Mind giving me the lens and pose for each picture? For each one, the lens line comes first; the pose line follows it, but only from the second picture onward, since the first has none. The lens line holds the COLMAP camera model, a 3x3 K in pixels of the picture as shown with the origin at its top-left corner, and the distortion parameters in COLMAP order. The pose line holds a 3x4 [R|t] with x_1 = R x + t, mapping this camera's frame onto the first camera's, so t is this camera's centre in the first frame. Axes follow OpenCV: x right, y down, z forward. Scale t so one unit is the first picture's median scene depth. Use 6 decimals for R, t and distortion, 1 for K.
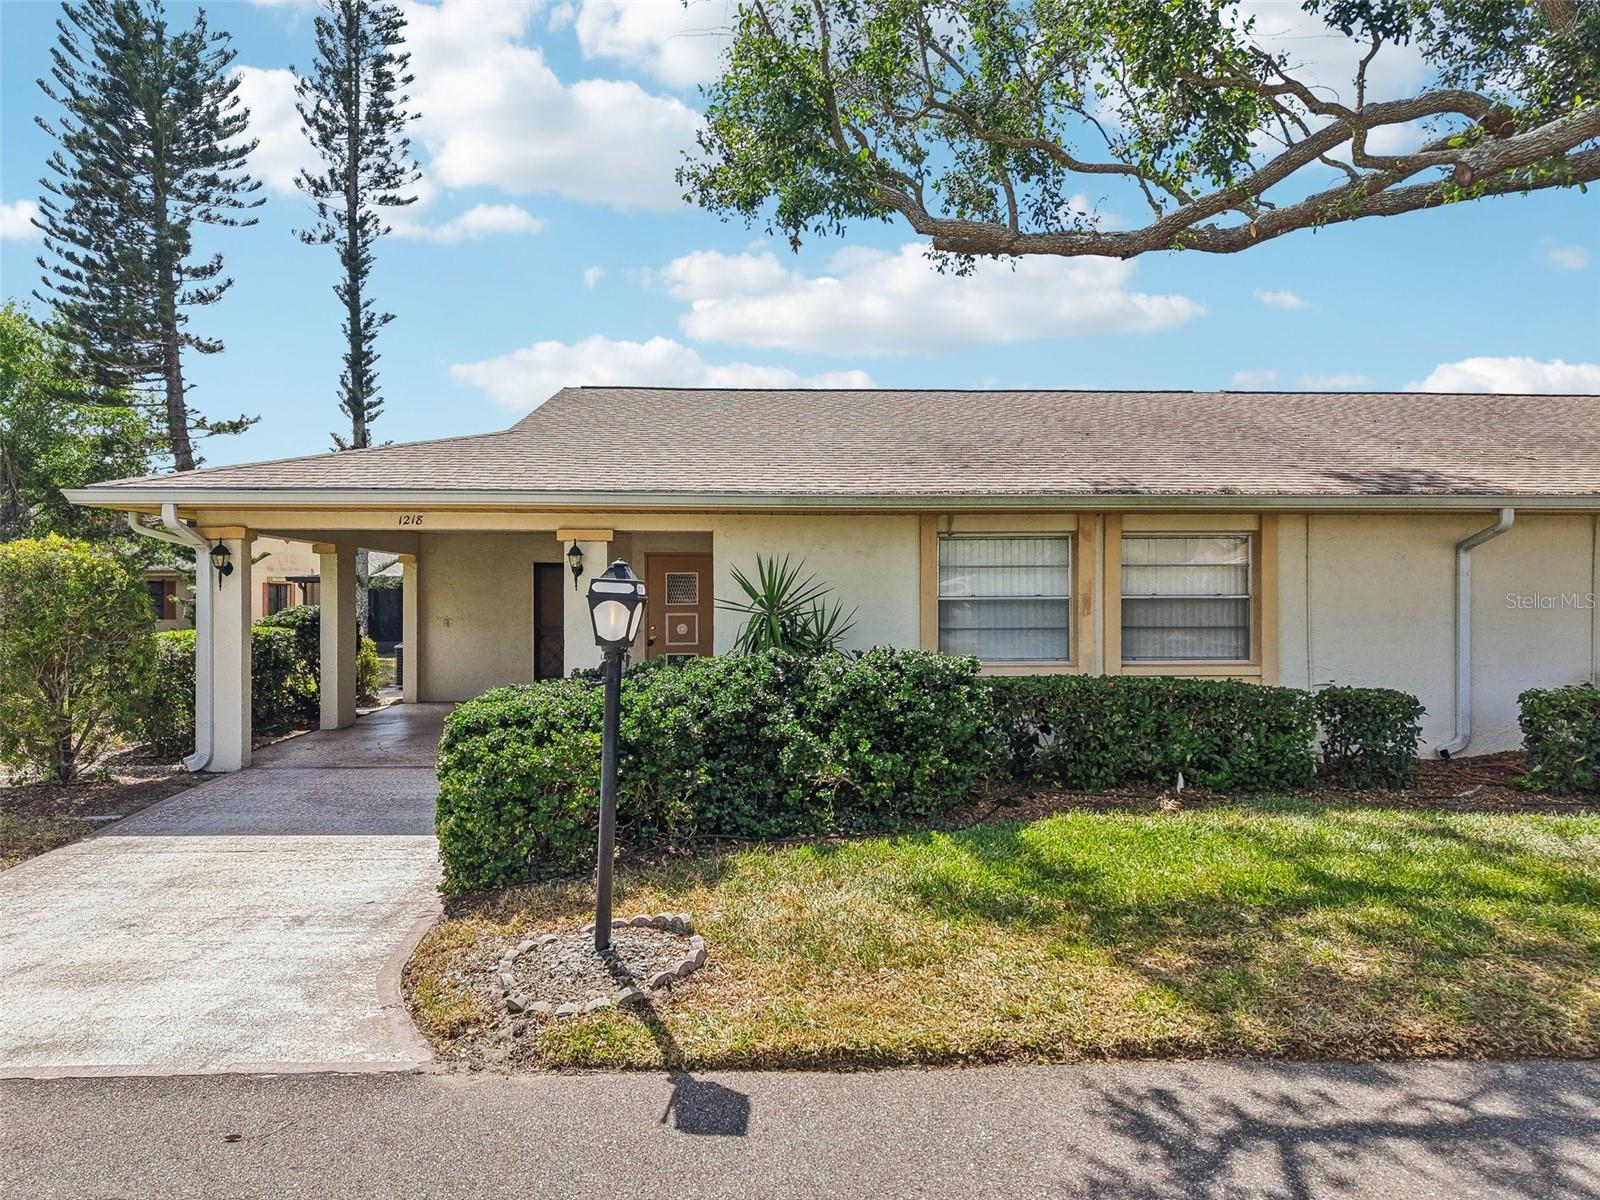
lens RADIAL K [[1106.6, 0, 800.0], [0, 1106.6, 600.0], [0, 0, 1]] dist [0.008499, -0.005187]
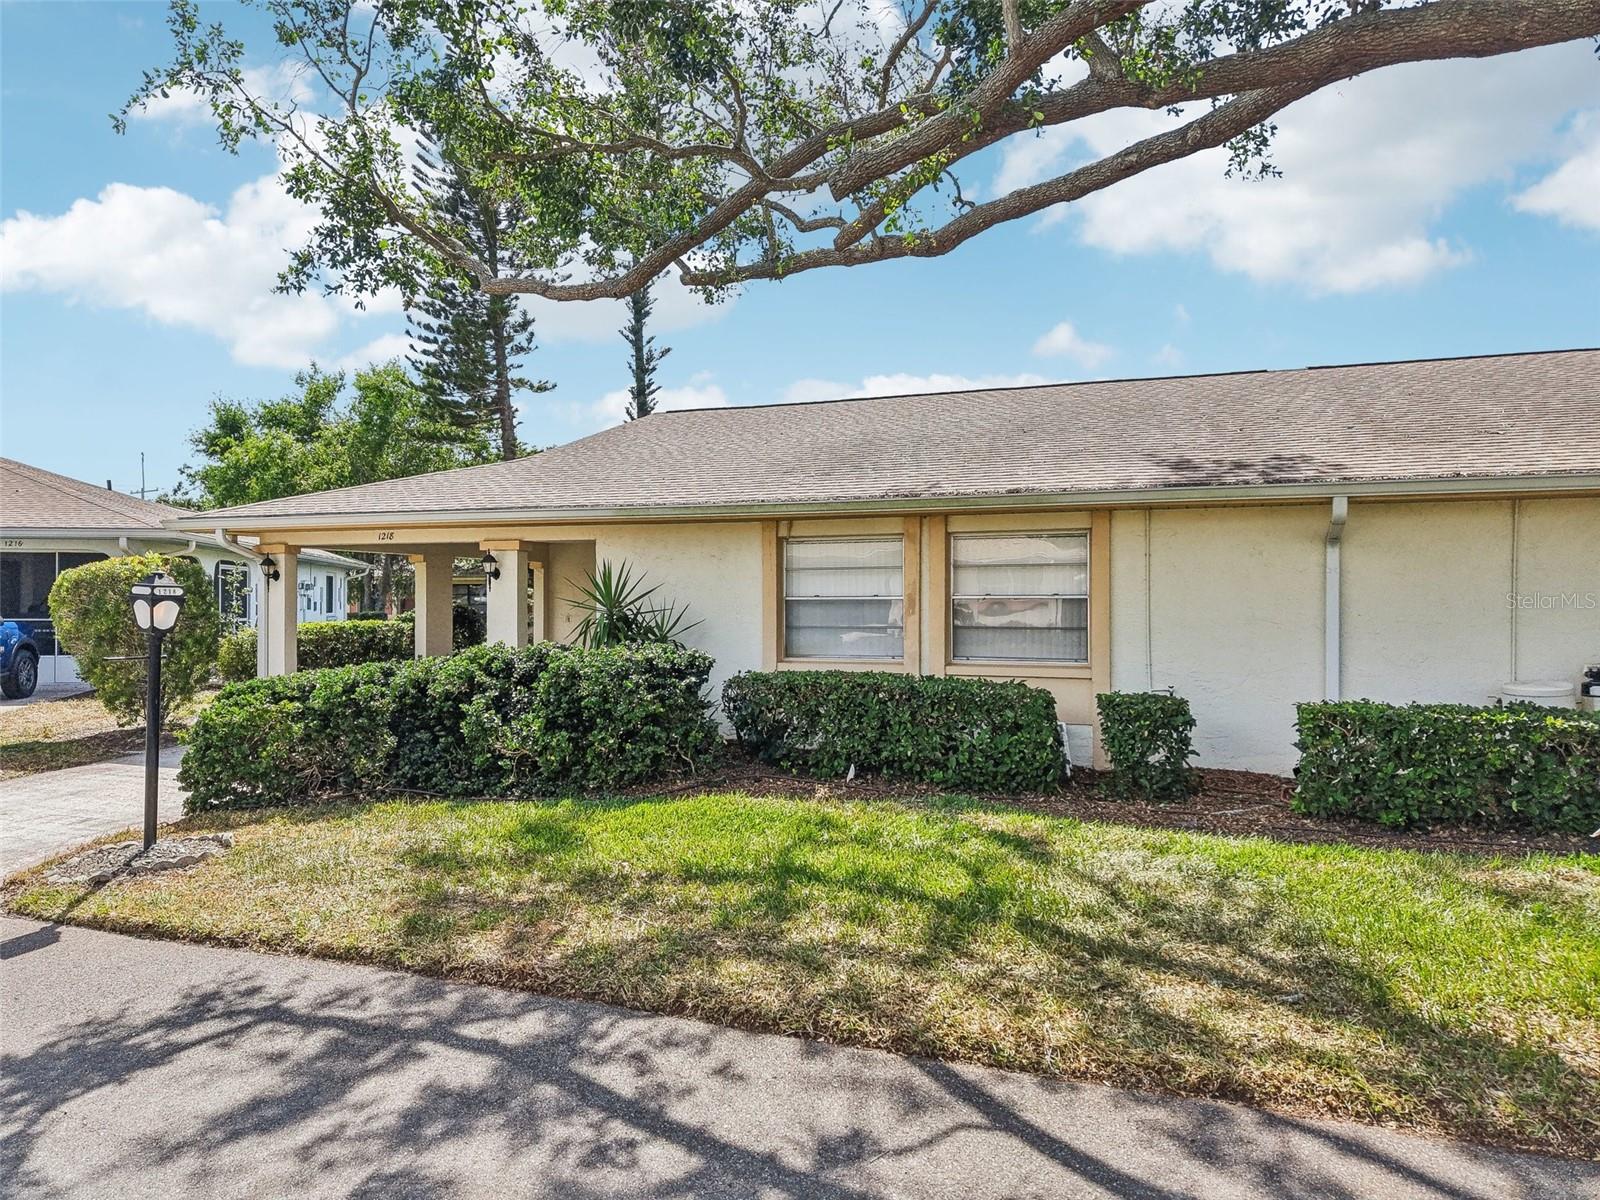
lens RADIAL K [[1106.6, 0, 800.0], [0, 1106.6, 600.0], [0, 0, 1]] dist [0.008499, -0.005187]
pose [[0.922539, 0.001180, -0.385902, 0.553153], [-0.001497, 0.999999, -0.000520, 0.000527], [0.385901, 0.001058, 0.922540, 0.019802]]
